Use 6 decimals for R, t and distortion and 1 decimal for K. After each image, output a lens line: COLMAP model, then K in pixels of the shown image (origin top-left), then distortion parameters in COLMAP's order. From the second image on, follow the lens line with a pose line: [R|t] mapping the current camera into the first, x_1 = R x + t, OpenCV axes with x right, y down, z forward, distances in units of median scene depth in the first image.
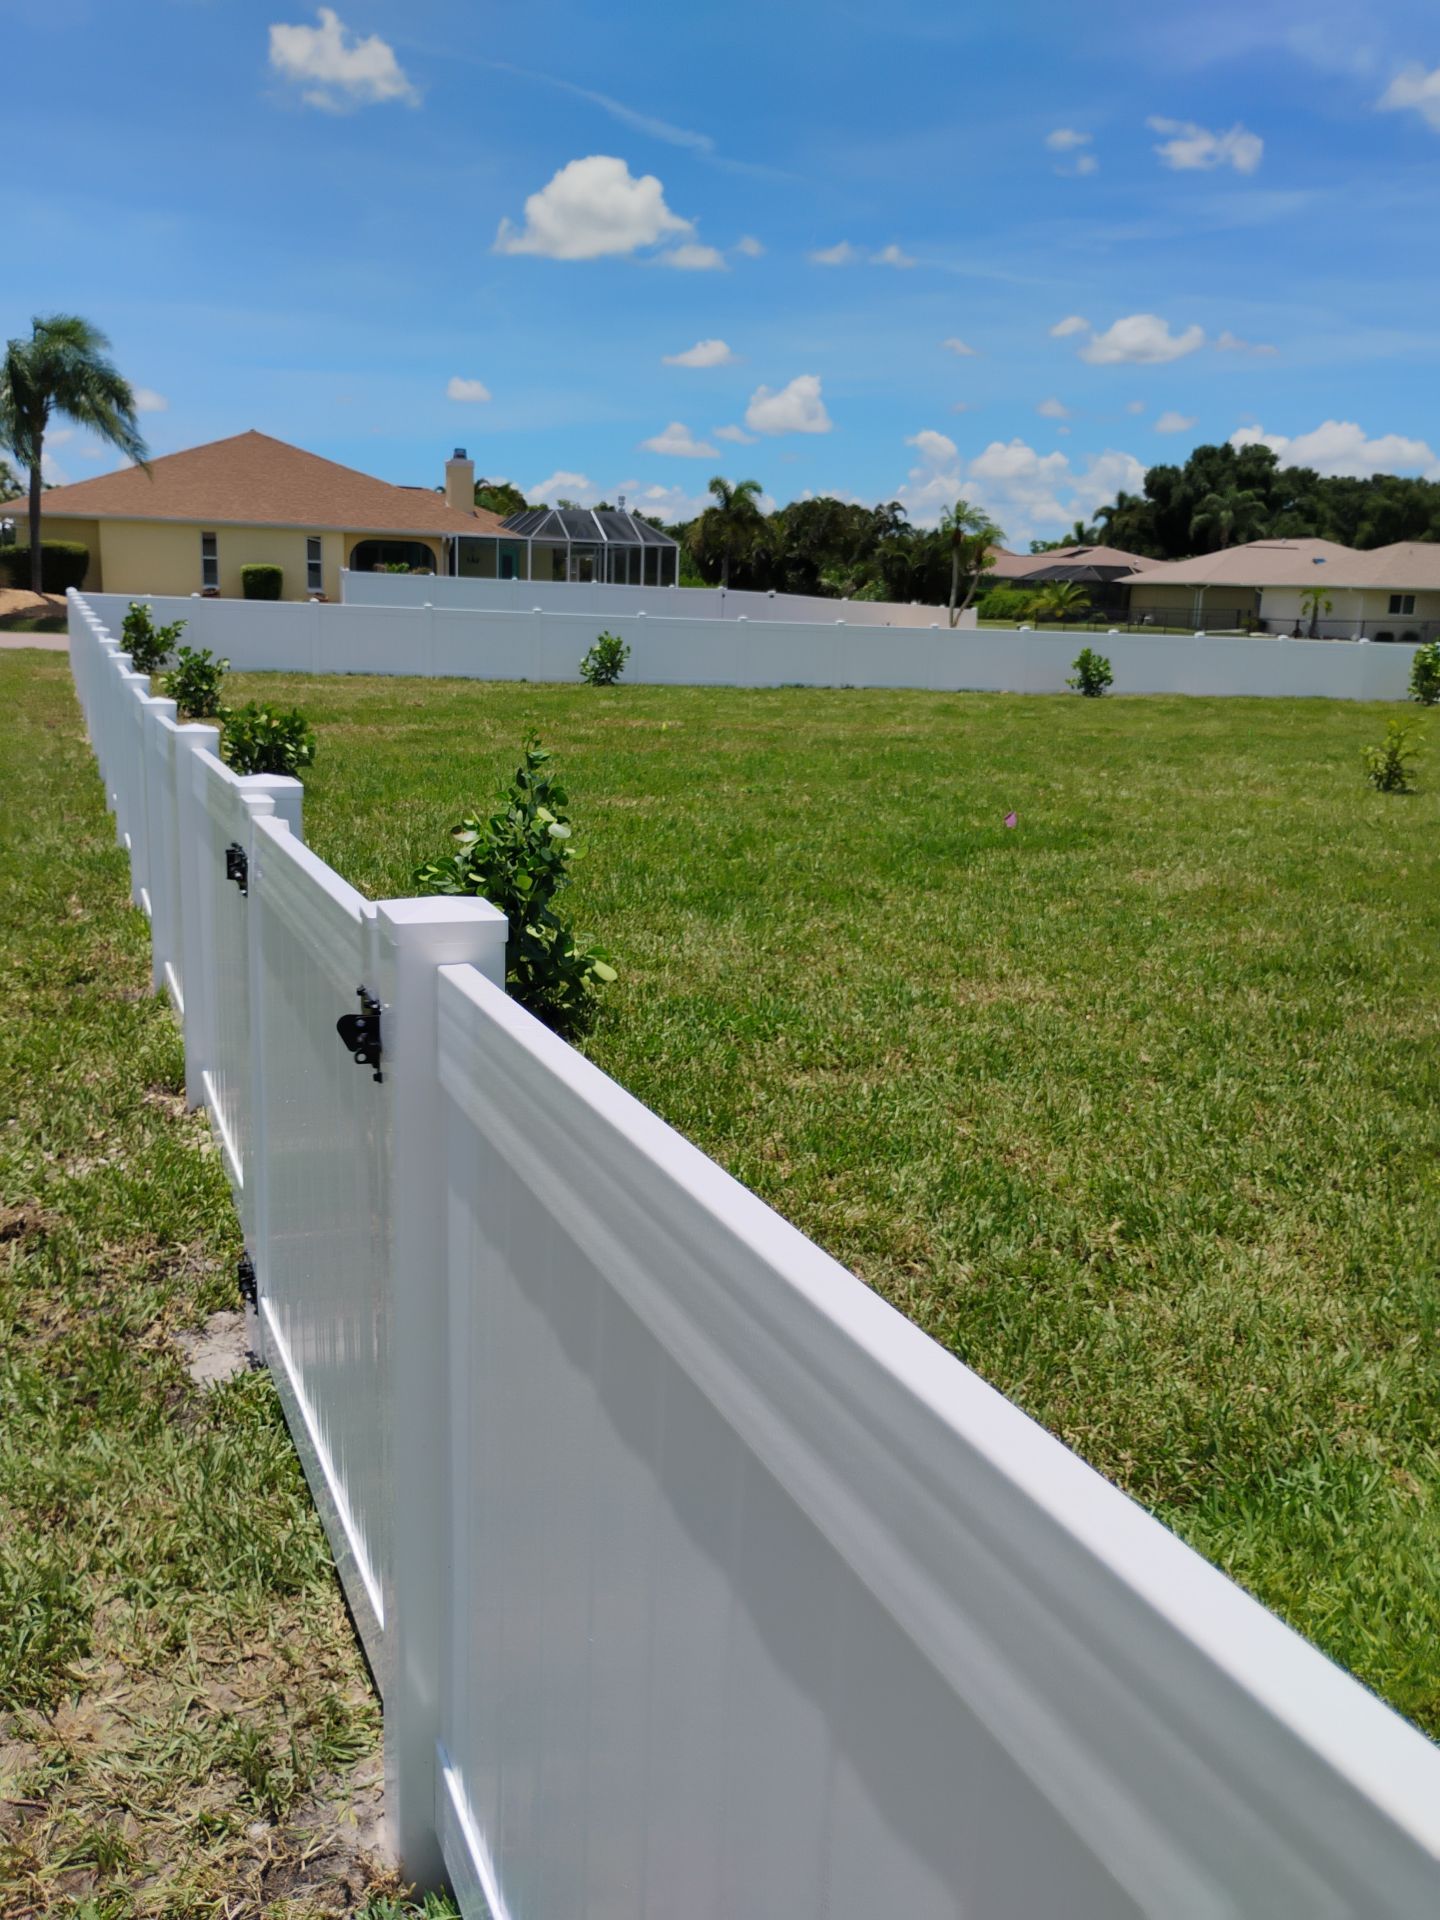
lens RADIAL K [[1578.3, 0, 691.9], [0, 1578.3, 960.1], [0, 0, 1]] dist [0.014982, 0.003318]
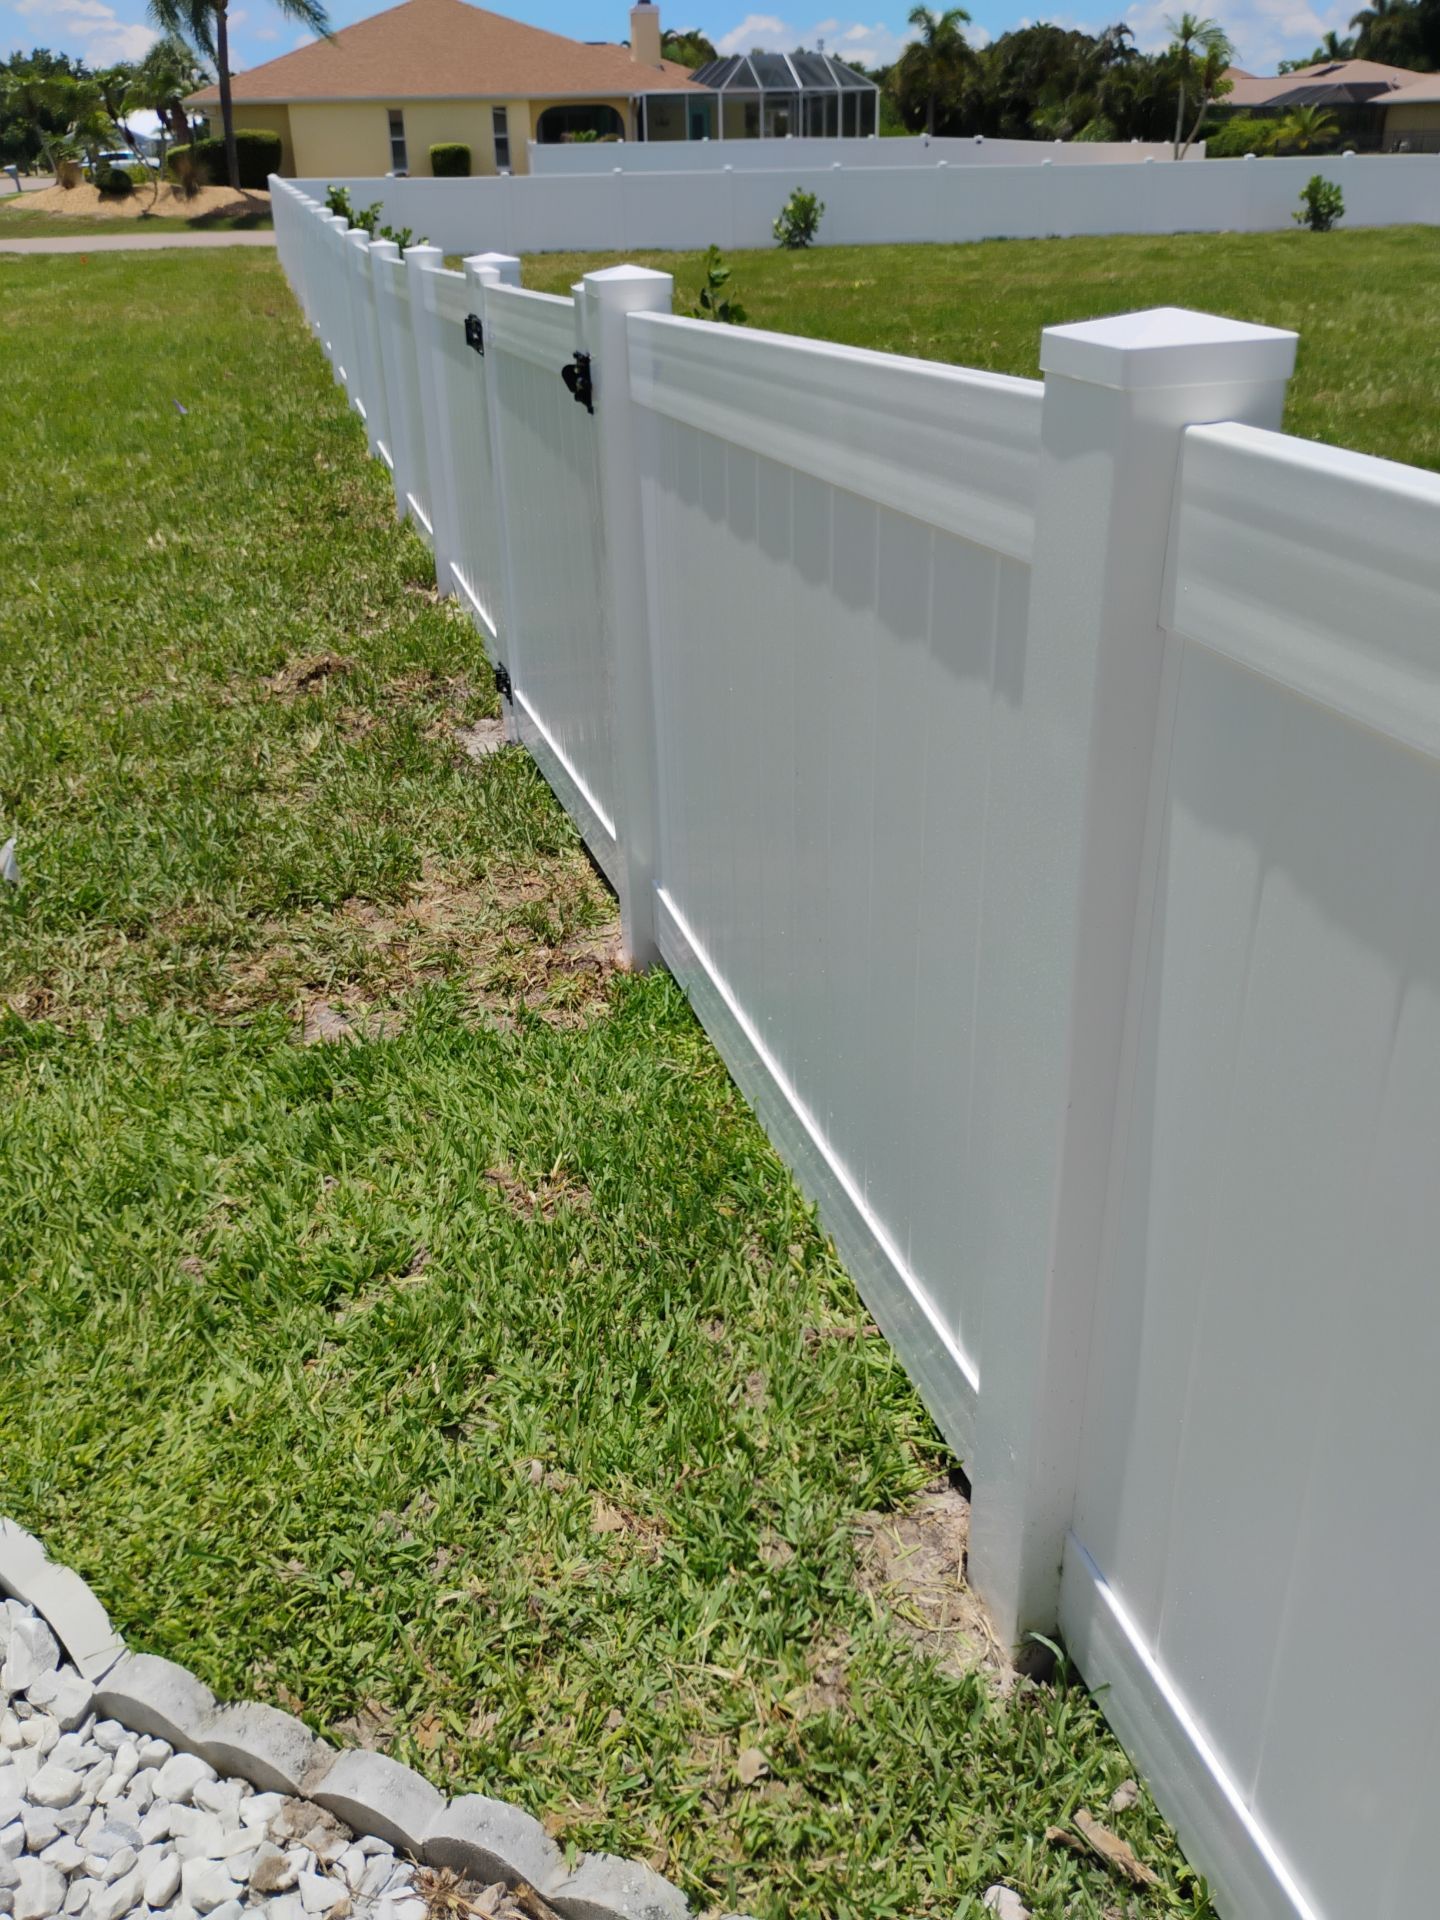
lens RADIAL K [[1579.0, 0, 703.3], [0, 1579.0, 1013.7], [0, 0, 1]] dist [0.046476, -0.065927]
pose [[0.991559, -0.001448, -0.129647, 0.019239], [0.034359, 0.967123, 0.251979, 0.049985], [0.125020, -0.254306, 0.959009, -0.109733]]
